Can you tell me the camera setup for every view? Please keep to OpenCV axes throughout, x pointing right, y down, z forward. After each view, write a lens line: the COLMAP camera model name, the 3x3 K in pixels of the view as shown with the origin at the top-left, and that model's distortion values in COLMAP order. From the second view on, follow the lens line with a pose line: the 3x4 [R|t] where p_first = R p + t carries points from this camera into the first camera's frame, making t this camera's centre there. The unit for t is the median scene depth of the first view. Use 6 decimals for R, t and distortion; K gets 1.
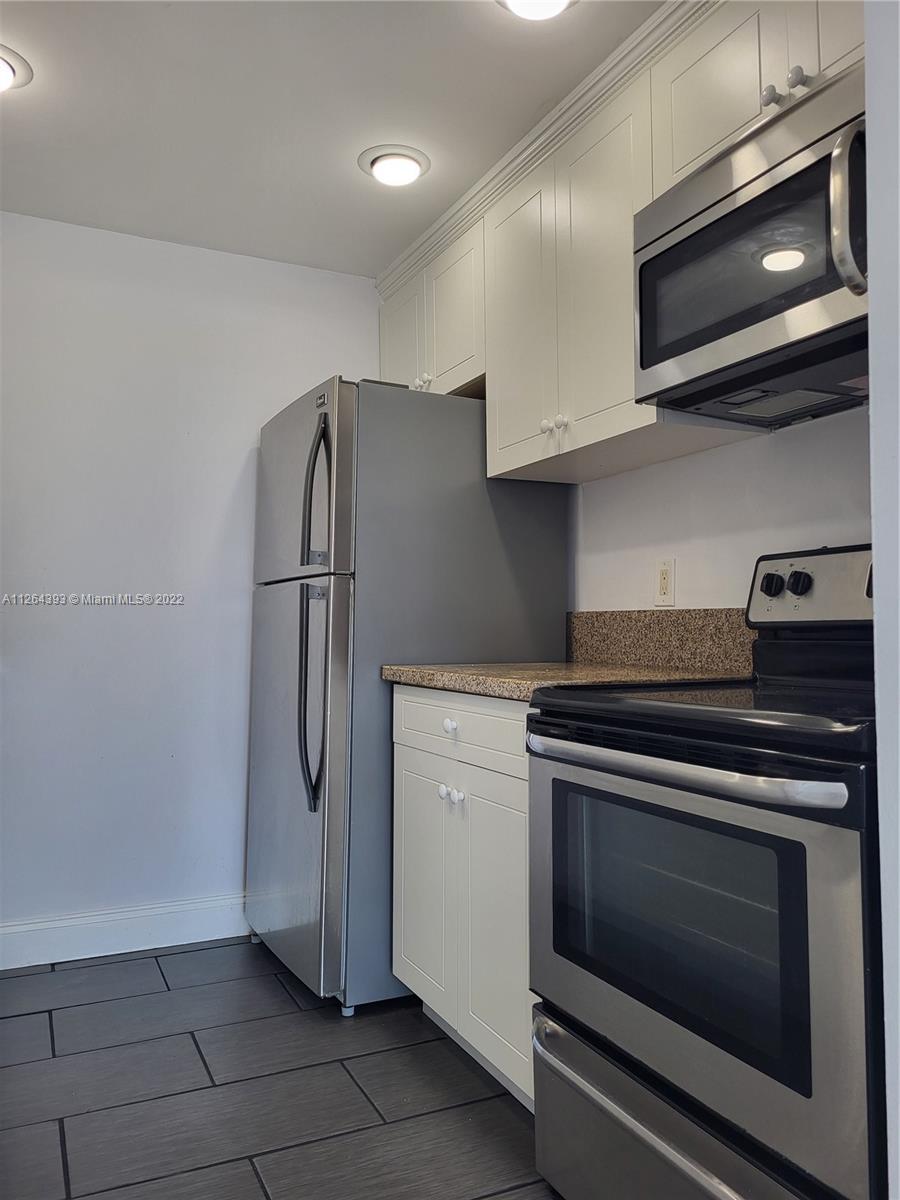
lens RADIAL K [[908.3, 0, 445.0], [0, 908.3, 600.6], [0, 0, 1]] dist [0.054574, -0.046630]
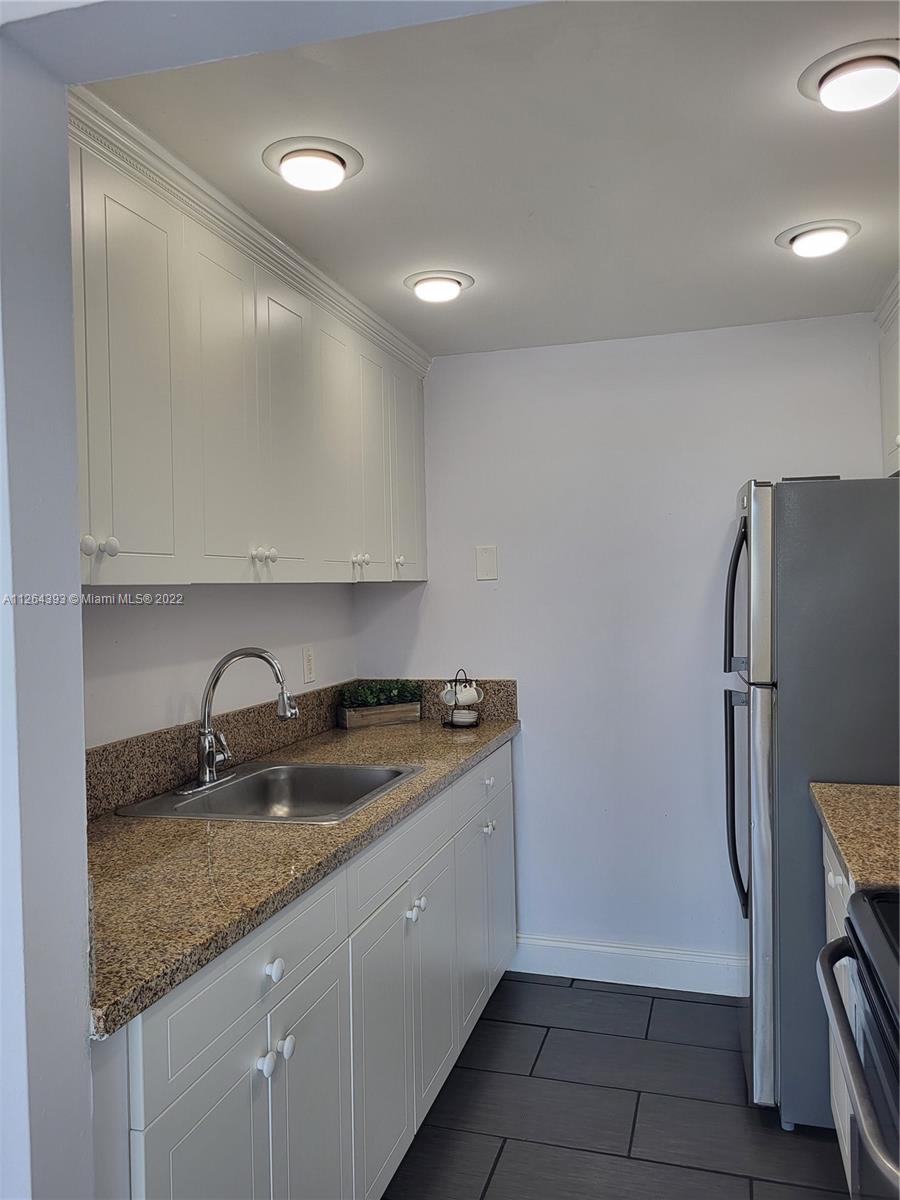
lens RADIAL K [[906.6, 0, 456.9], [0, 906.6, 595.7], [0, 0, 1]] dist [0.051240, -0.043422]
pose [[0.743515, -0.010577, -0.668635, 0.296066], [0.049865, 0.997968, 0.039664, -0.177794], [0.666857, -0.062832, 0.742532, 0.061565]]
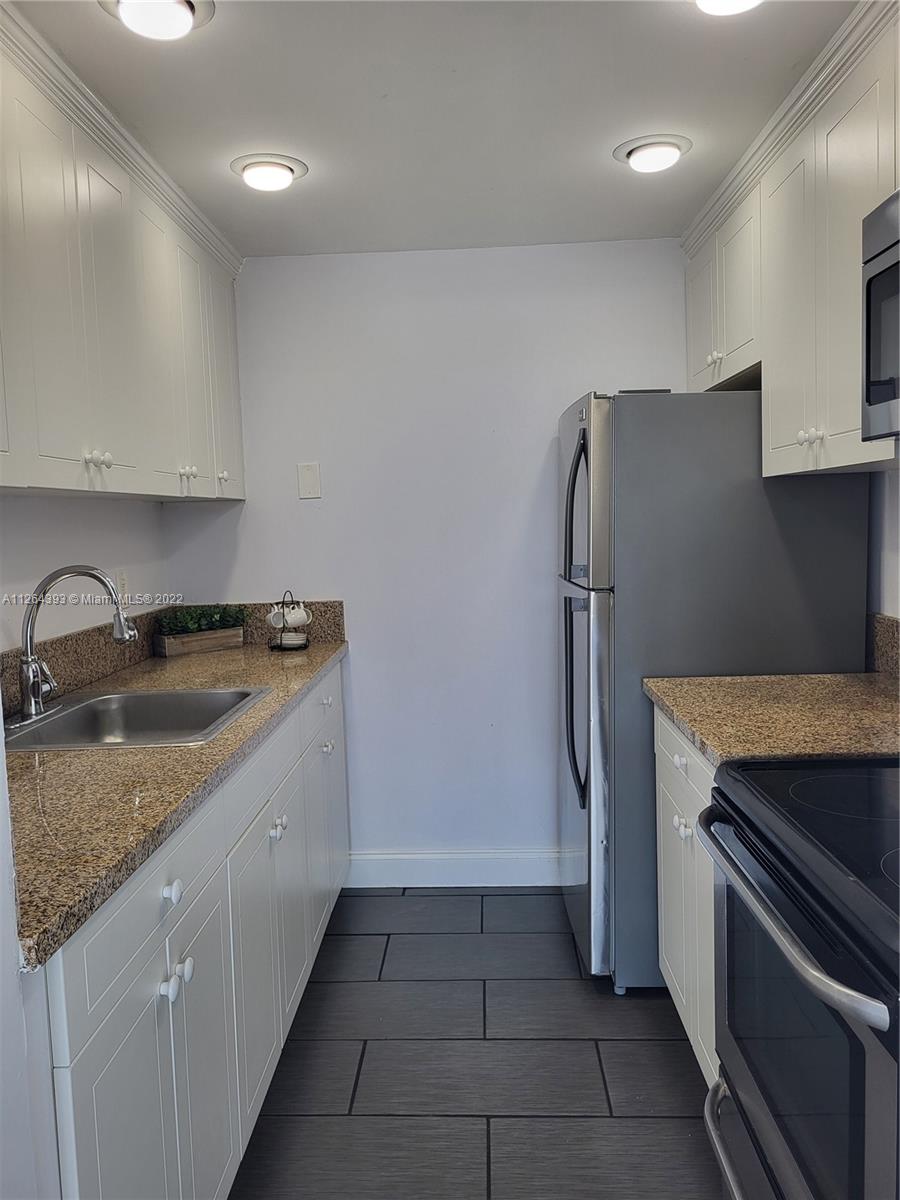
lens RADIAL K [[908.3, 0, 445.0], [0, 908.3, 600.6], [0, 0, 1]] dist [0.054574, -0.046630]
pose [[0.884768, 0.013053, -0.465849, 0.208632], [0.051848, 0.990645, 0.126232, -0.154369], [0.463139, -0.135839, 0.875814, 0.016926]]
